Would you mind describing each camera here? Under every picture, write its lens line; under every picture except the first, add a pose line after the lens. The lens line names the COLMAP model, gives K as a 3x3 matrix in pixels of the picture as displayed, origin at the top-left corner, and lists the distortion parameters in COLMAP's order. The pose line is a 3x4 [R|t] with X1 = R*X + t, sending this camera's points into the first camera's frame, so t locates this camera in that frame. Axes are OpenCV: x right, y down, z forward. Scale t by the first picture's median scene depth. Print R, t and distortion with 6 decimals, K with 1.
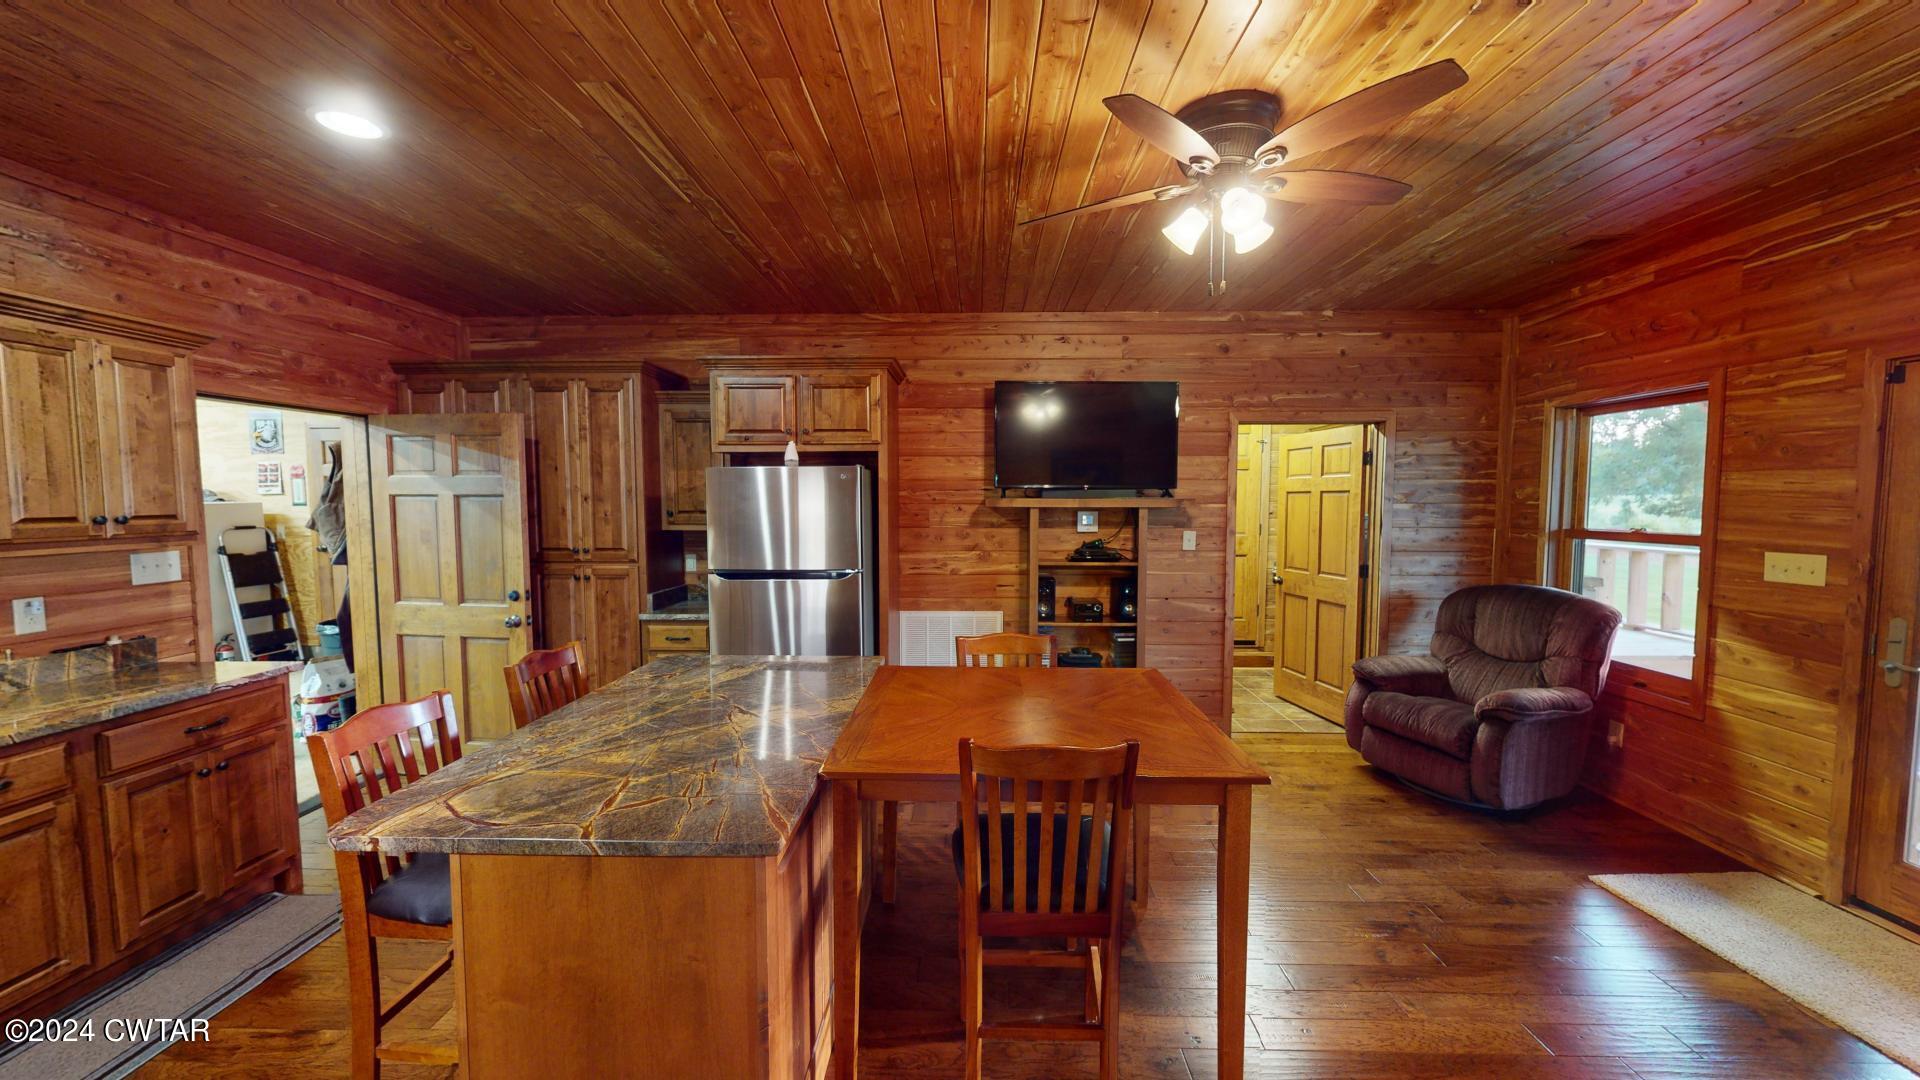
lens RADIAL K [[703.0, 0, 956.1], [0, 703.0, 541.4], [0, 0, 1]] dist [-0.002926, -0.000049]
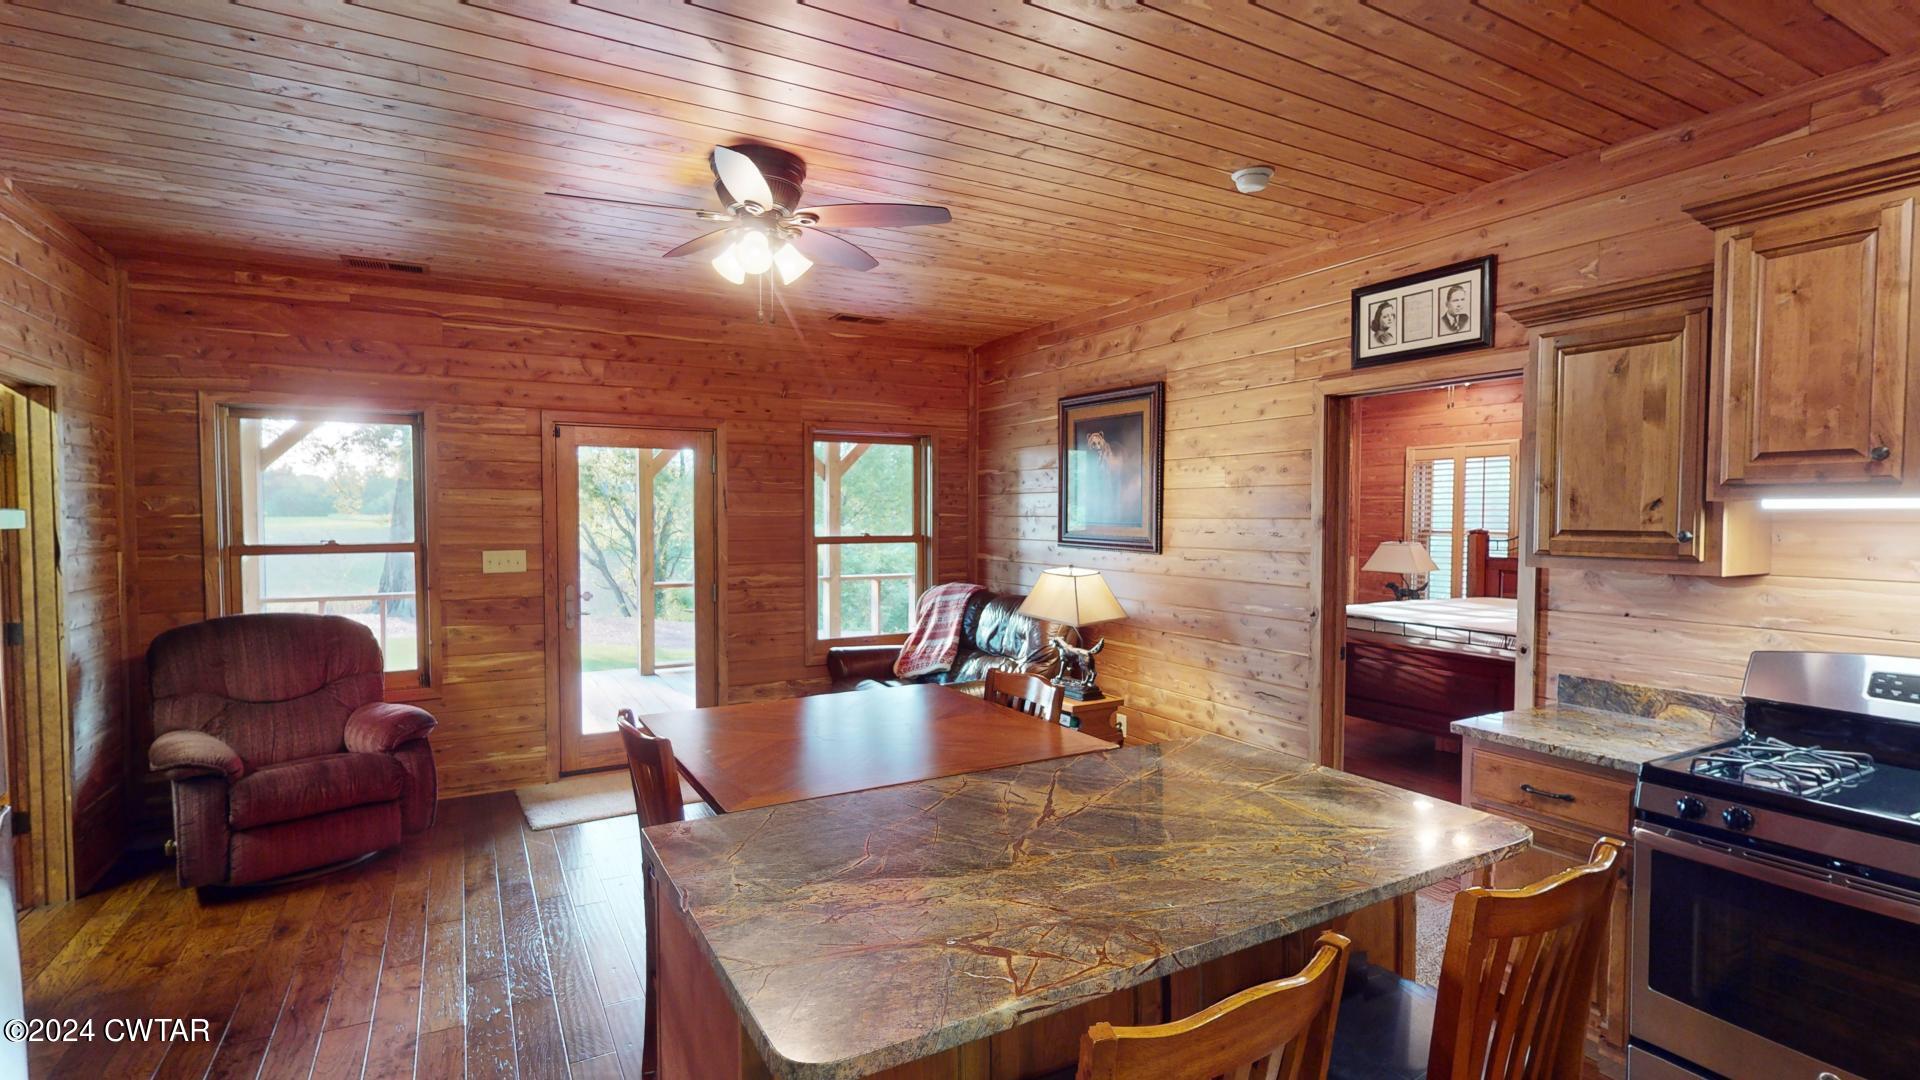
lens RADIAL K [[890.2, 0, 956.0], [0, 890.2, 543.6], [0, 0, 1]] dist [-0.001159, -0.000096]
pose [[-0.507978, -0.029986, 0.860848, -0.734100], [0.052492, 0.996459, 0.065685, -0.062966], [-0.859769, 0.078554, -0.504605, 1.094247]]
